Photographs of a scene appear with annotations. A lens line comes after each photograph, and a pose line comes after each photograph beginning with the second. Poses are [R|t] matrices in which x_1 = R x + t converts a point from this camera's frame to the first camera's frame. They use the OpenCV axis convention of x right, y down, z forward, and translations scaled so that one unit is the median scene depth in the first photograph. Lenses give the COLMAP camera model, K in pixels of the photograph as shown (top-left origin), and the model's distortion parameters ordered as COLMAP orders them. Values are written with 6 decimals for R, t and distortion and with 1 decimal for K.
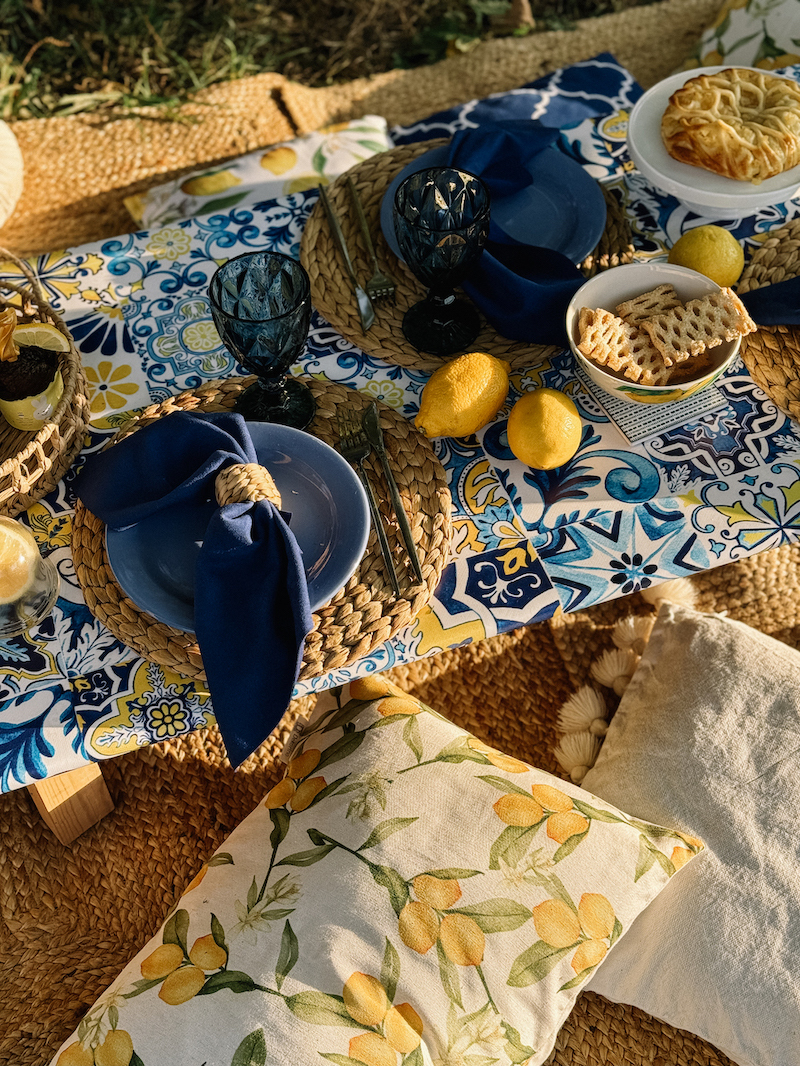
lens RADIAL K [[1560.4, 0, 370.7], [0, 1560.4, 512.2], [0, 0, 1]] dist [0.128713, 0.000000]
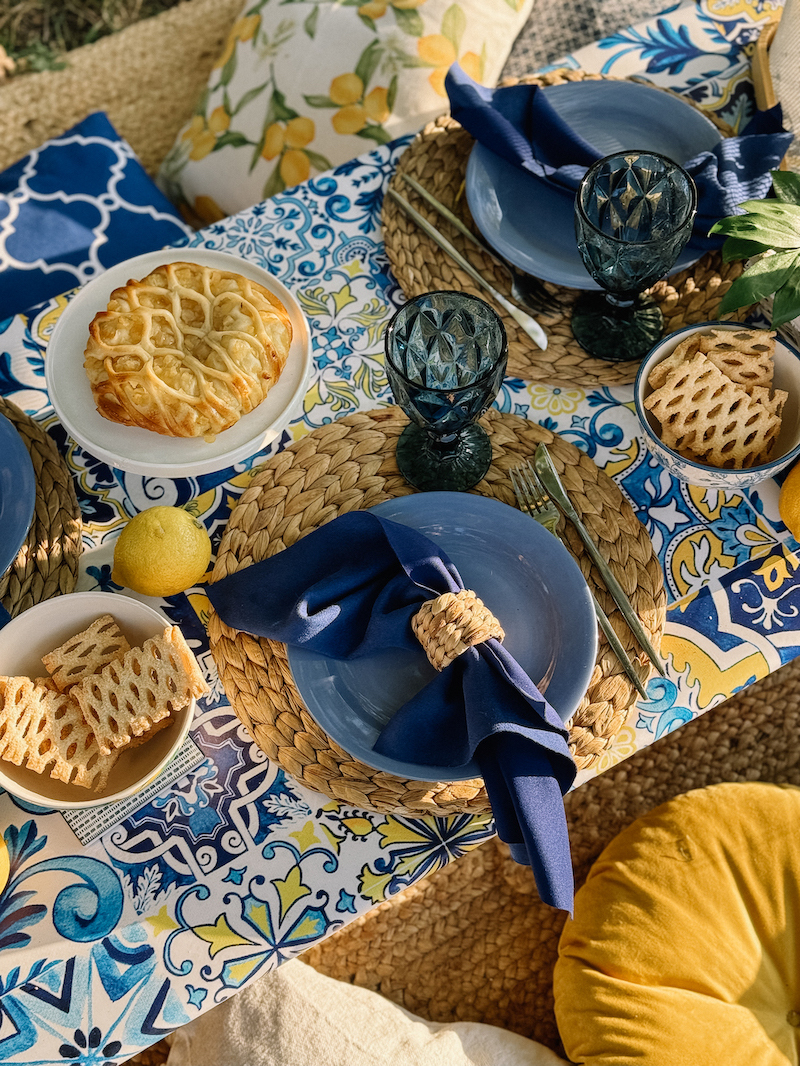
lens RADIAL K [[1560.4, 0, 380.4], [0, 1560.4, 510.4], [0, 0, 1]] dist [0.128713, 0.000000]
pose [[0.979360, -0.173938, 0.102953, 0.252577], [0.154609, 0.972760, 0.172725, -0.308261], [-0.130192, -0.153242, 0.979575, 0.245287]]
